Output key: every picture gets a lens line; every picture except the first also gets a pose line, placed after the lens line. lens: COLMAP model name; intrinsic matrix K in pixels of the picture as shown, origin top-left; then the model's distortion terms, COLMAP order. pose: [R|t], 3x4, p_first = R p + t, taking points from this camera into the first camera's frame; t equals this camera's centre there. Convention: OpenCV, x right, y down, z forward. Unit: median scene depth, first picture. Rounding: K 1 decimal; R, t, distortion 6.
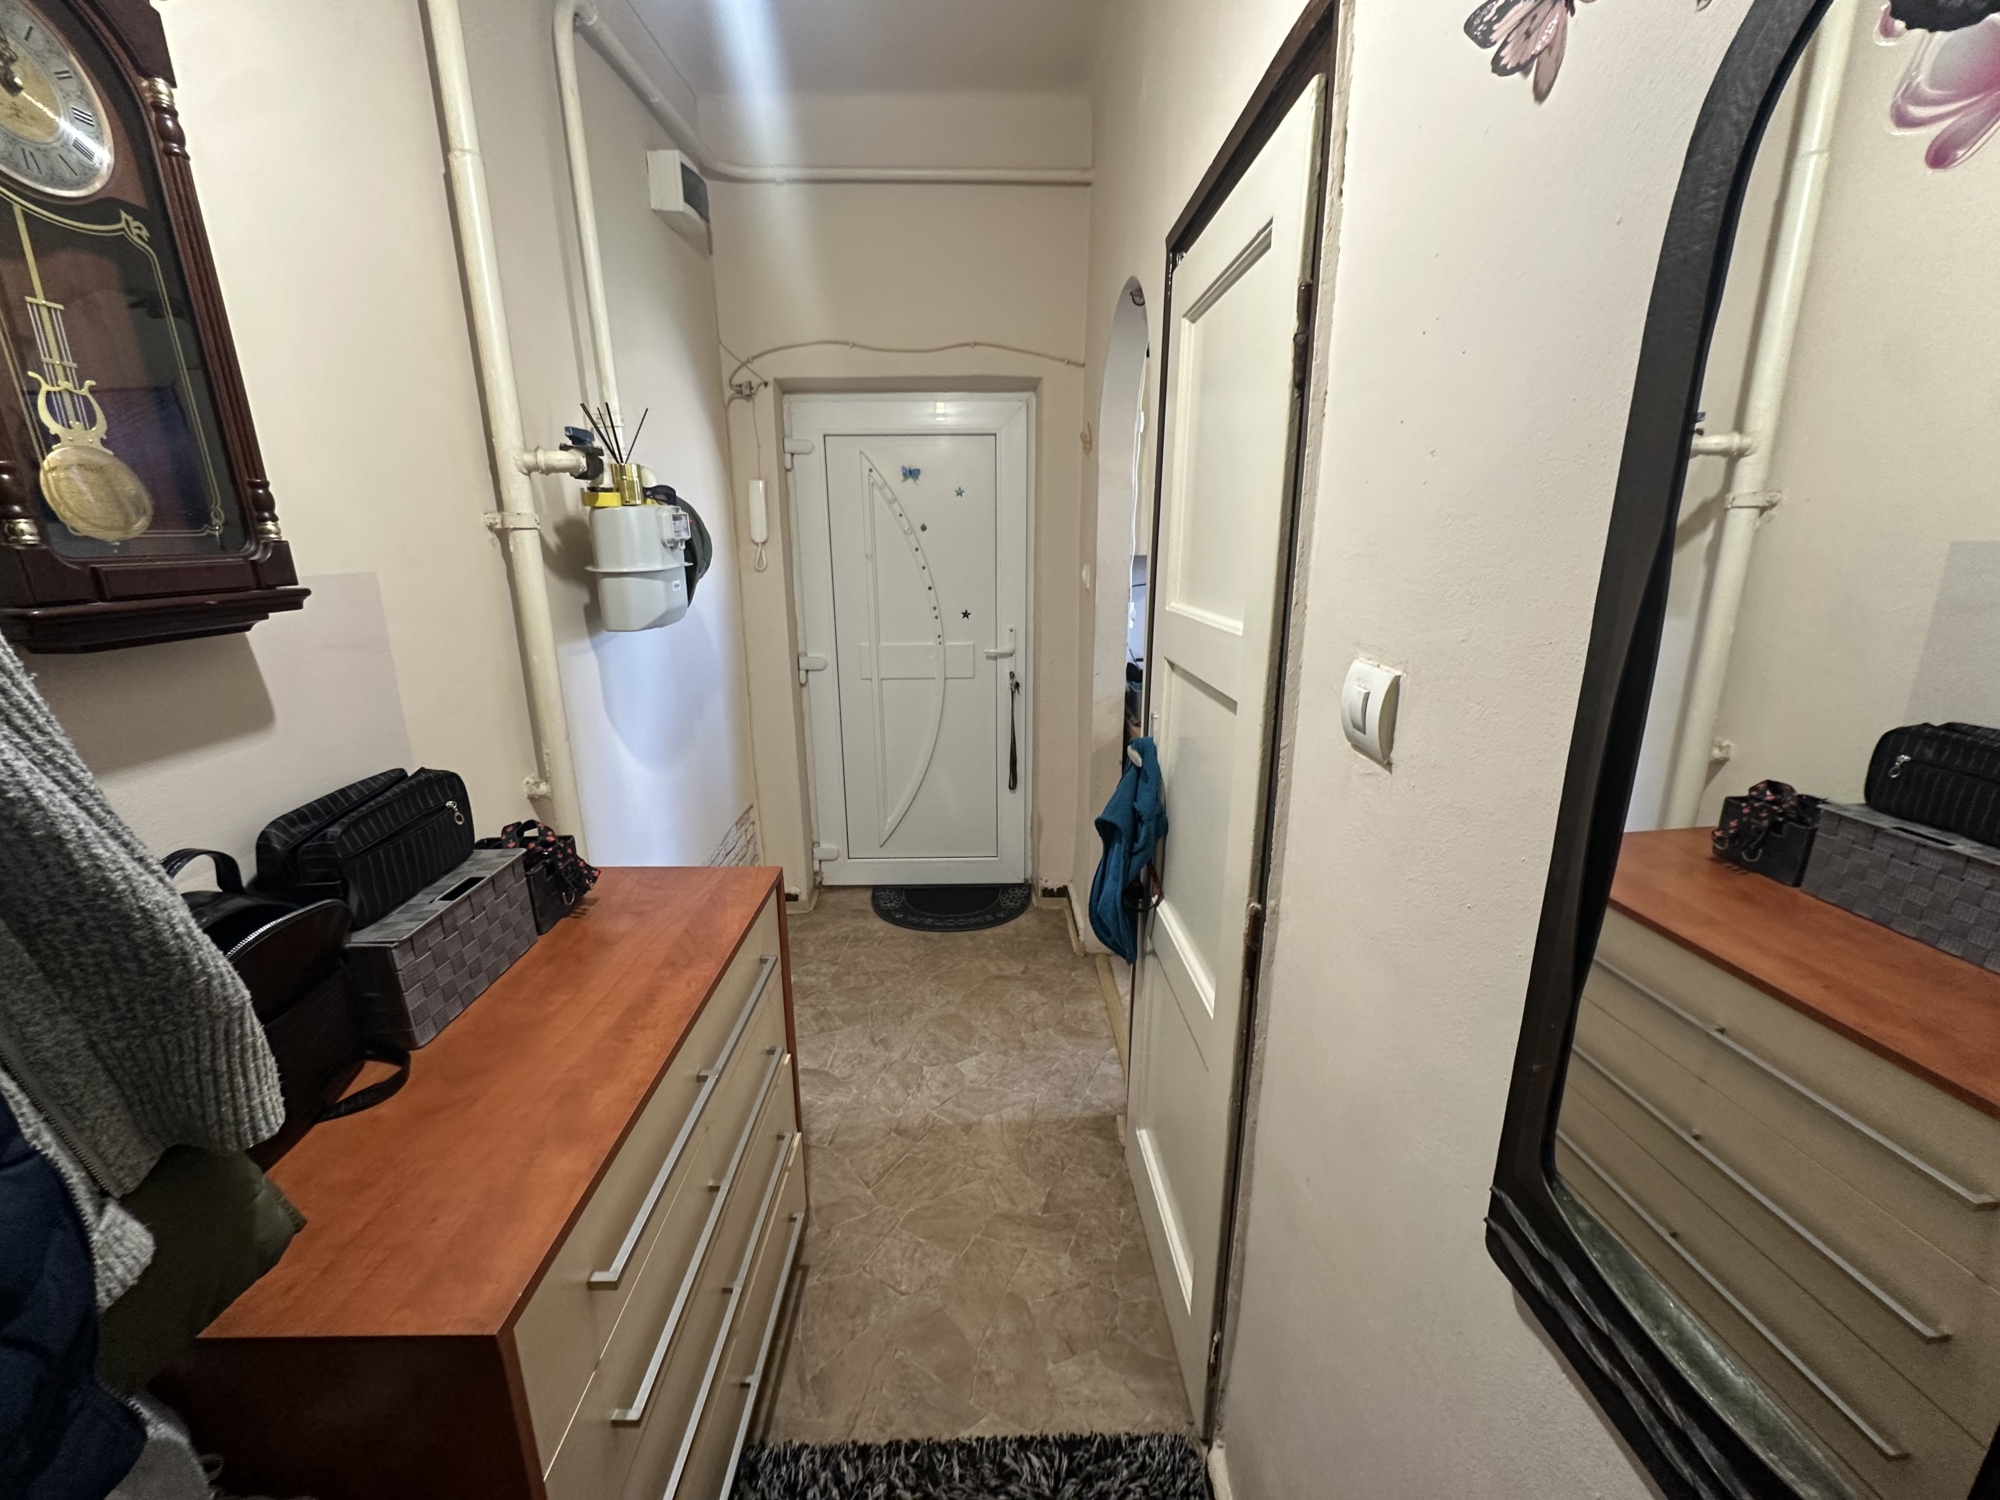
lens RADIAL K [[795.6, 0, 998.3], [0, 795.6, 748.0], [0, 0, 1]] dist [-0.002481, -0.000362]
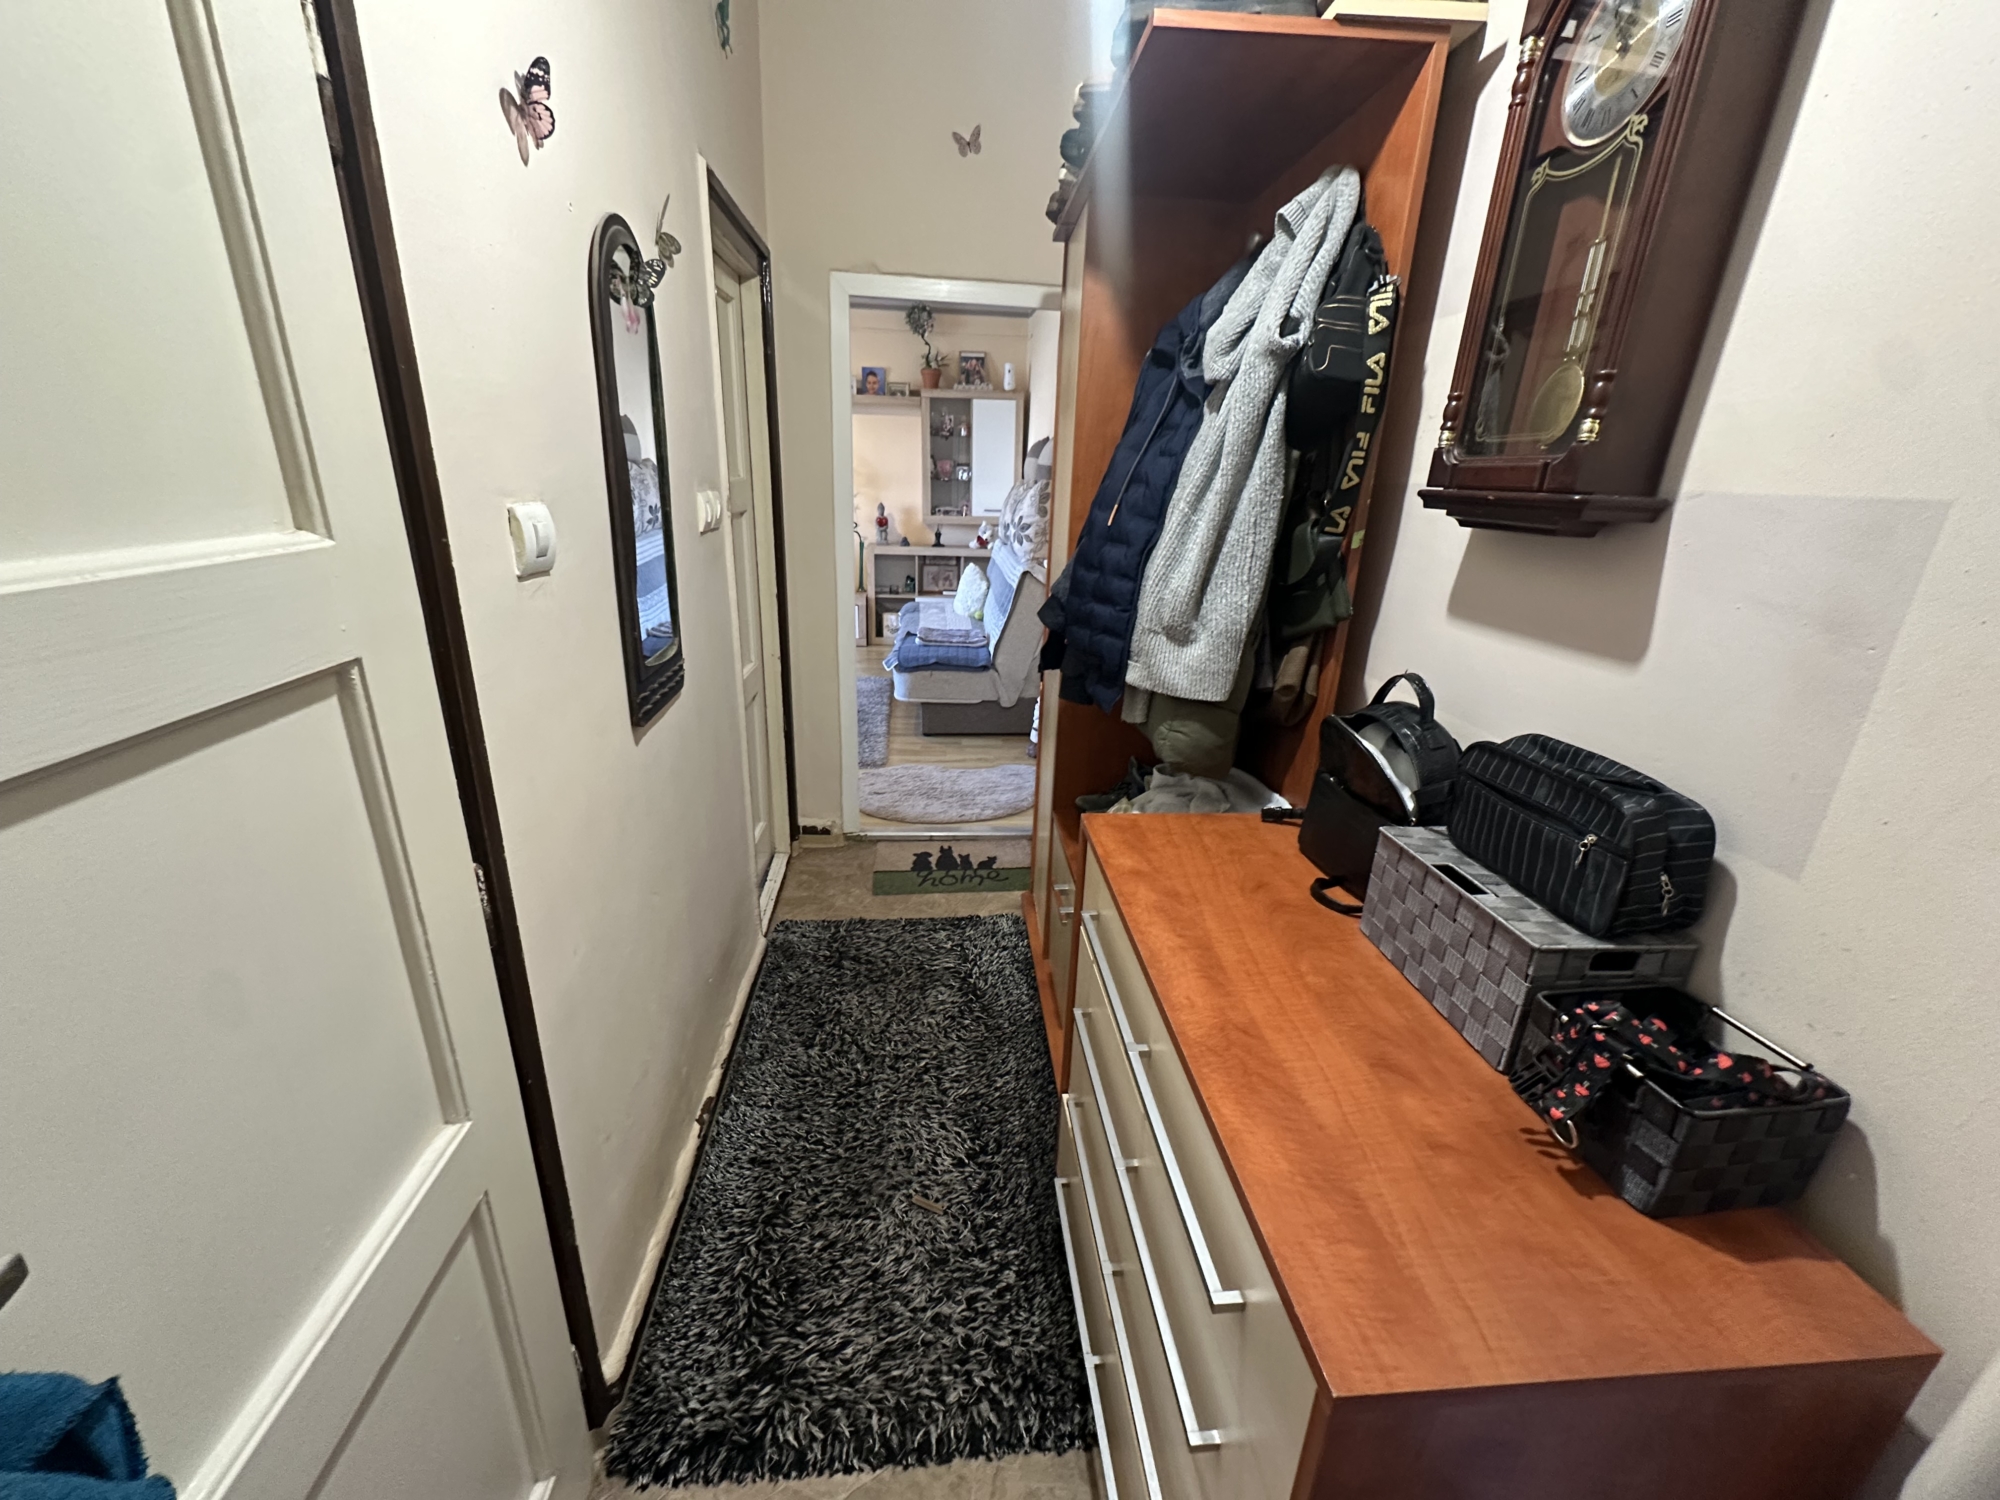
lens RADIAL K [[795.6, 0, 999.8], [0, 795.6, 751.2], [0, 0, 1]] dist [-0.002481, -0.000362]
pose [[-0.997136, -0.011840, -0.074699, -0.122819], [-0.051859, 0.825968, 0.561326, -0.316330], [0.055052, 0.563592, -0.824217, 1.361309]]
